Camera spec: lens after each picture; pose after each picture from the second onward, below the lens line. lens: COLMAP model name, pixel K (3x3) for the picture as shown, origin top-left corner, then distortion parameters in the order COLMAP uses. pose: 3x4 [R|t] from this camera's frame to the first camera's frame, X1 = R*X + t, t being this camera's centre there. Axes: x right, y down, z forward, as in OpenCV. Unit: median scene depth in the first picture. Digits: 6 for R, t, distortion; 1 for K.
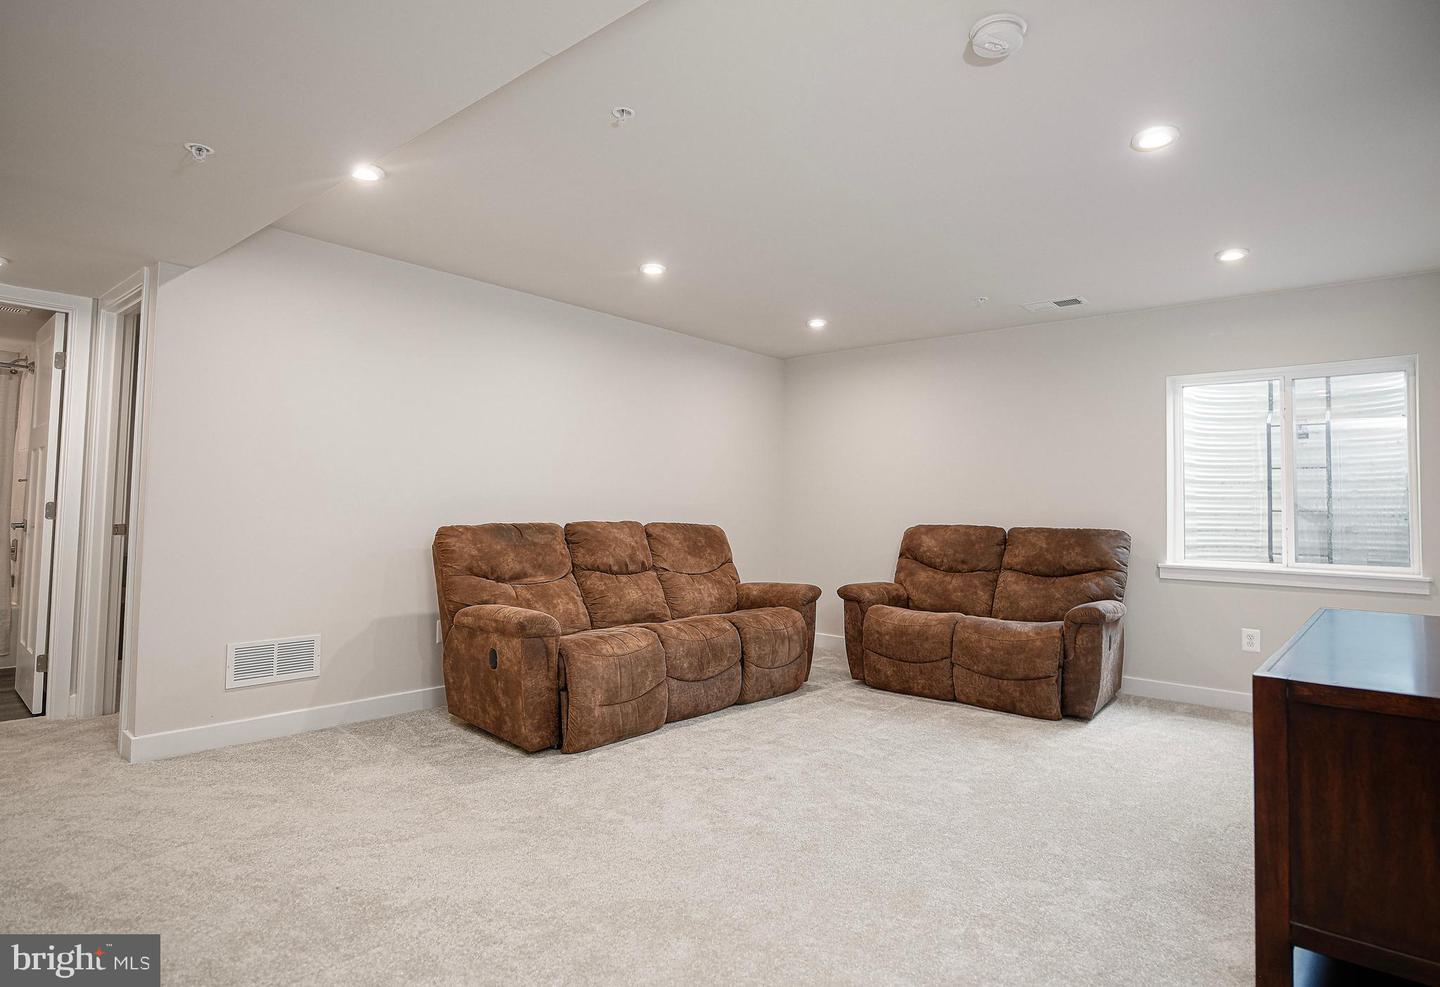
lens RADIAL K [[793.2, 0, 721.8], [0, 793.2, 498.3], [0, 0, 1]] dist [0.005922, 0.000793]
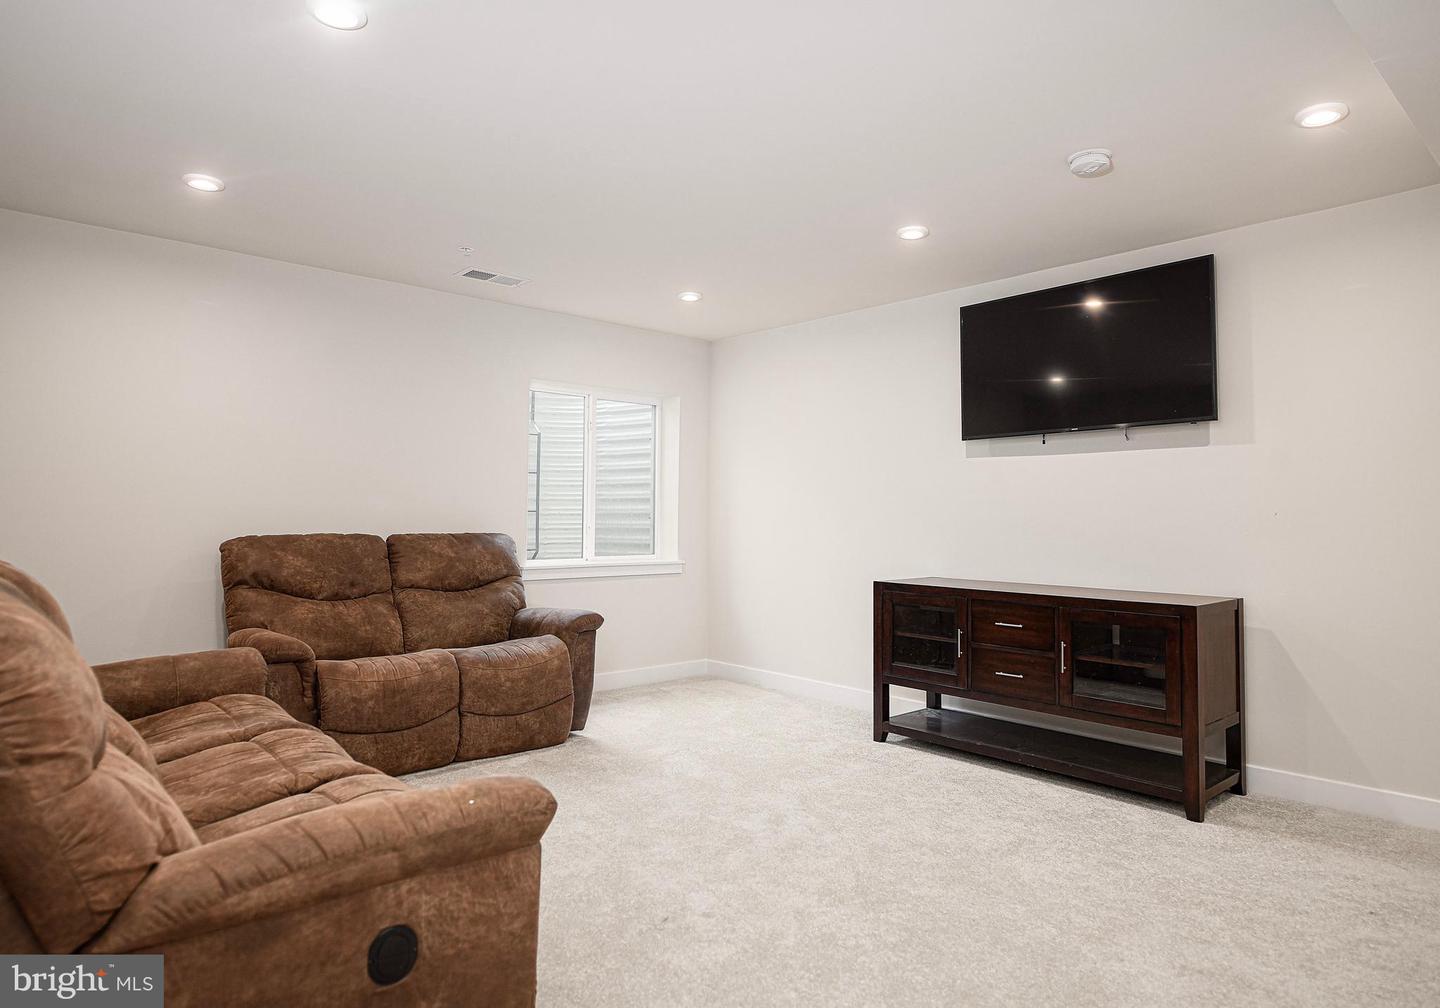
lens RADIAL K [[888.5, 0, 720.8], [0, 888.5, 508.6], [0, 0, 1]] dist [-0.010817, -0.002690]
pose [[0.106239, -0.005524, 0.994325, -0.547408], [-0.020179, 0.999767, 0.007711, -0.002683], [-0.994136, -0.020883, 0.106102, 0.672919]]
